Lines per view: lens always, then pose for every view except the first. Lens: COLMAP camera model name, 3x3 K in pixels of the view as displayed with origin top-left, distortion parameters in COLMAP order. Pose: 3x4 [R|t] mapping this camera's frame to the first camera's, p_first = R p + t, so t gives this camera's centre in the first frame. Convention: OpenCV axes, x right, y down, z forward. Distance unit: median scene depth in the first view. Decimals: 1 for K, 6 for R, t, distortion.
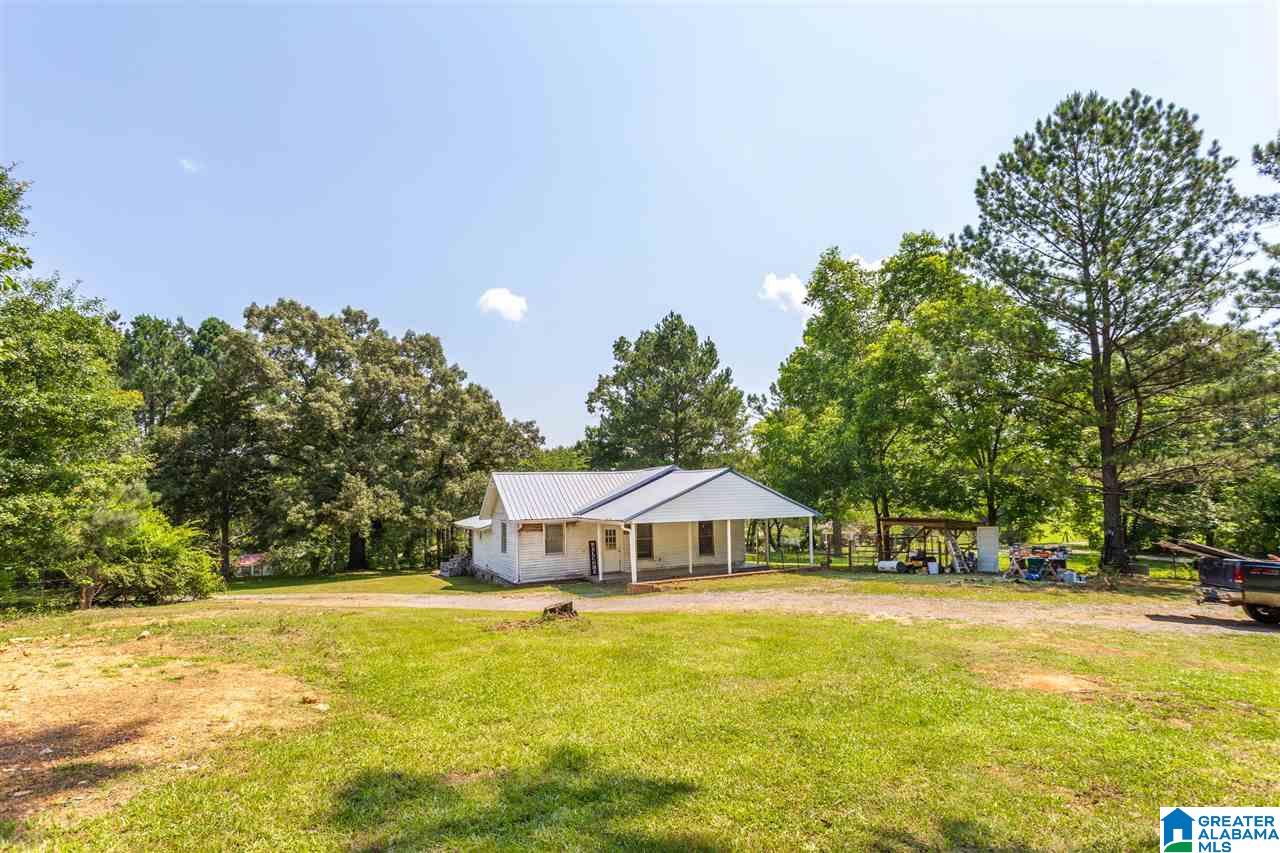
lens RADIAL K [[640.0, 0, 639.0], [0, 640.0, 449.4], [0, 0, 1]] dist [0.000566, 0.000516]
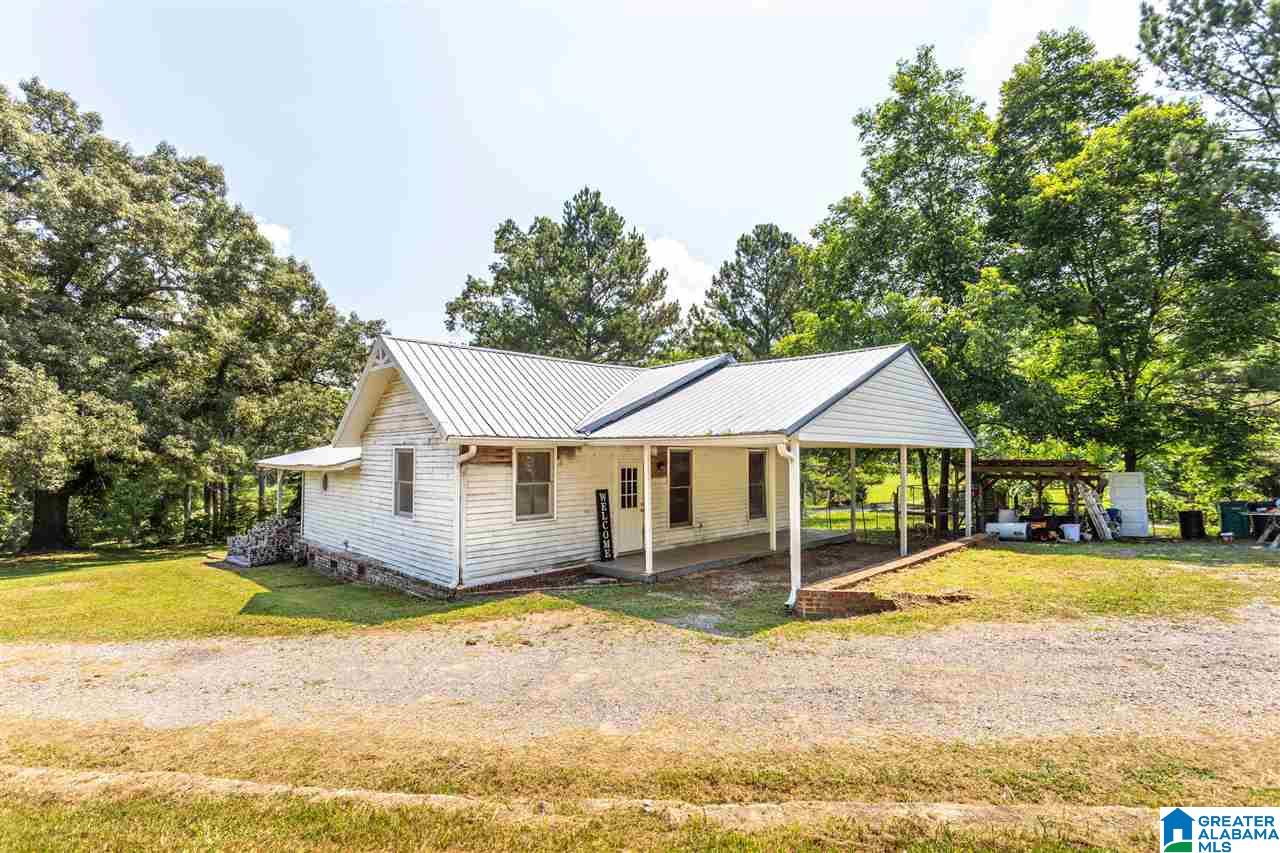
lens RADIAL K [[627.3, 0, 633.6], [0, 627.3, 435.0], [0, 0, 1]] dist [0.004696, 0.000588]
pose [[0.955579, 0.027295, 0.293469, -0.136416], [-0.036620, 0.998982, 0.026327, 0.063607], [-0.292452, -0.035904, 0.955606, 0.389417]]
